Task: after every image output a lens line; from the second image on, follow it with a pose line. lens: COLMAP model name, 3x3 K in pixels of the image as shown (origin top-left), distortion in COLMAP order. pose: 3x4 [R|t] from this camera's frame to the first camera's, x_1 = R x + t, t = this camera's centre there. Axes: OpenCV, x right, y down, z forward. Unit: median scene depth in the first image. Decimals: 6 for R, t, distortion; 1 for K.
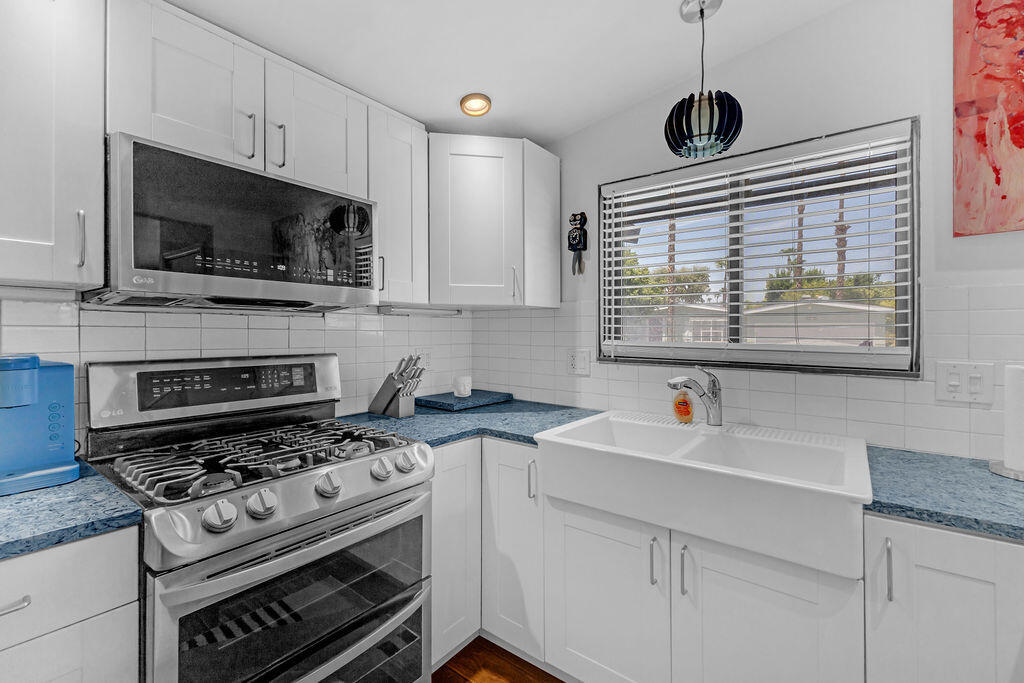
lens RADIAL K [[443.2, 0, 515.2], [0, 443.2, 329.4], [0, 0, 1]] dist [0.012448, -0.004109]
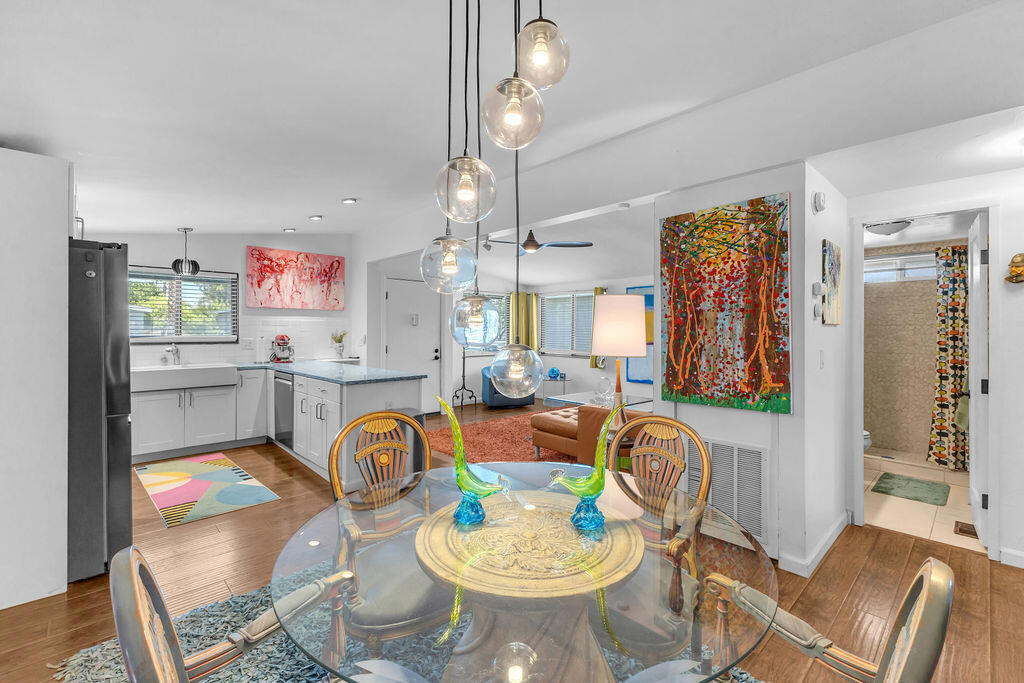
lens RADIAL K [[443.2, 0, 517.1], [0, 443.2, 327.8], [0, 0, 1]] dist [0.012448, -0.004109]
pose [[0.152543, 0.000334, 0.988297, -2.317675], [-0.003957, 0.999992, 0.000273, -0.030925], [-0.988289, -0.003952, 0.152543, -1.793791]]
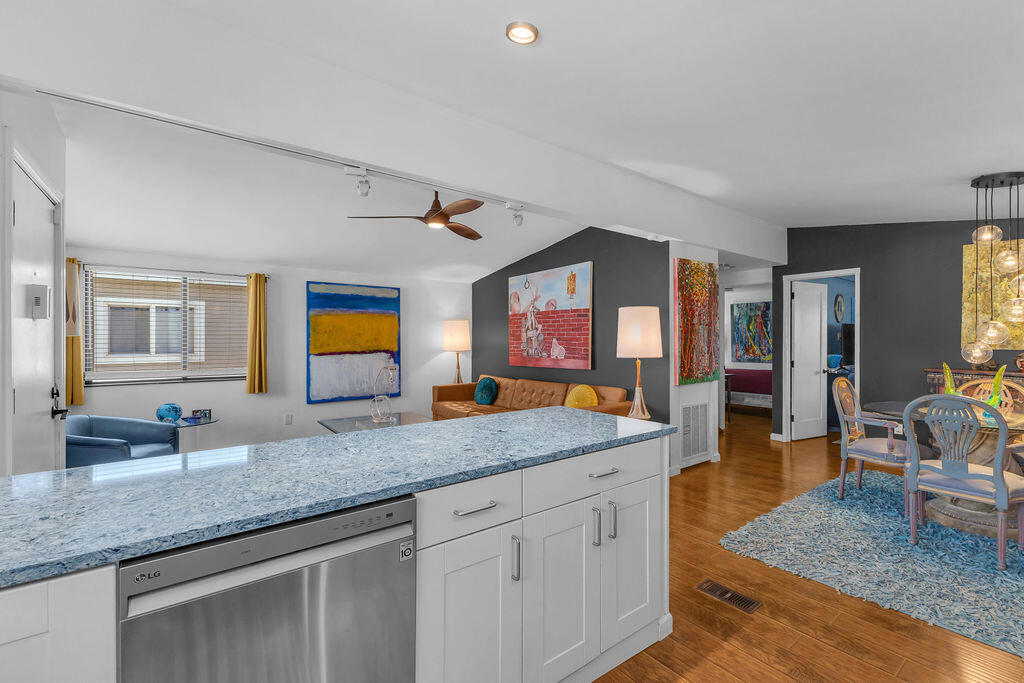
lens RADIAL K [[443.2, 0, 515.1], [0, 443.2, 339.3], [0, 0, 1]] dist [0.012448, -0.004109]
pose [[-0.965310, -0.006423, 0.261027, -0.037373], [-0.006437, 0.999979, 0.000801, 0.000752], [-0.261027, -0.000907, -0.965331, 0.820517]]
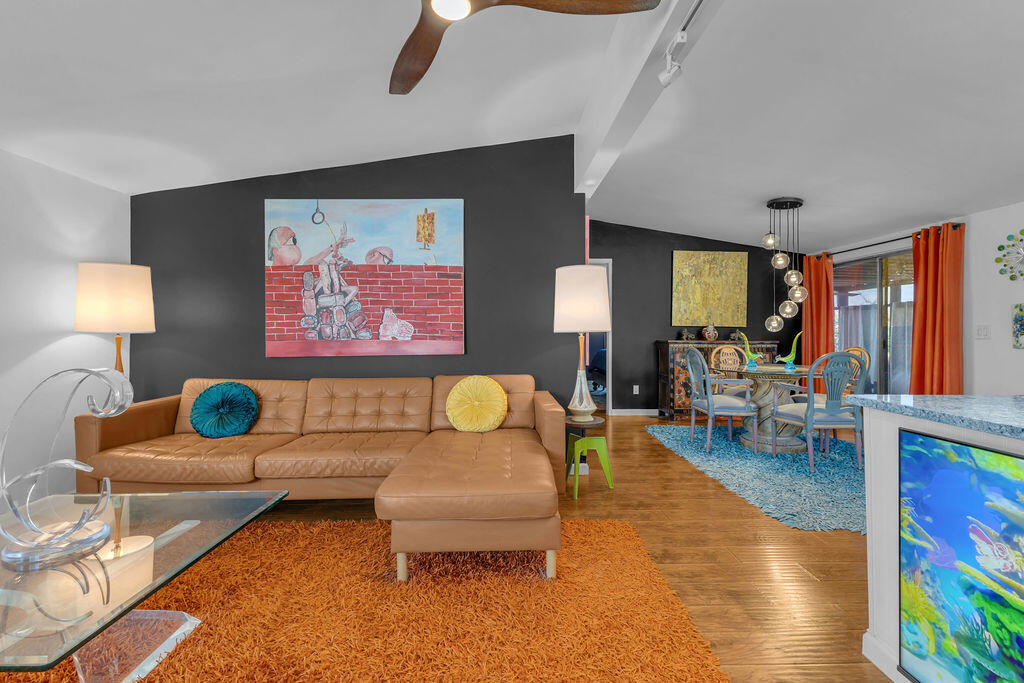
lens RADIAL K [[443.2, 0, 512.8], [0, 443.2, 327.6], [0, 0, 1]] dist [0.012448, -0.004109]
pose [[-0.776928, -0.010323, -0.629505, 1.511044], [-0.005328, 0.999938, -0.009822, 0.107846], [0.629567, -0.004277, -0.776935, -0.532426]]
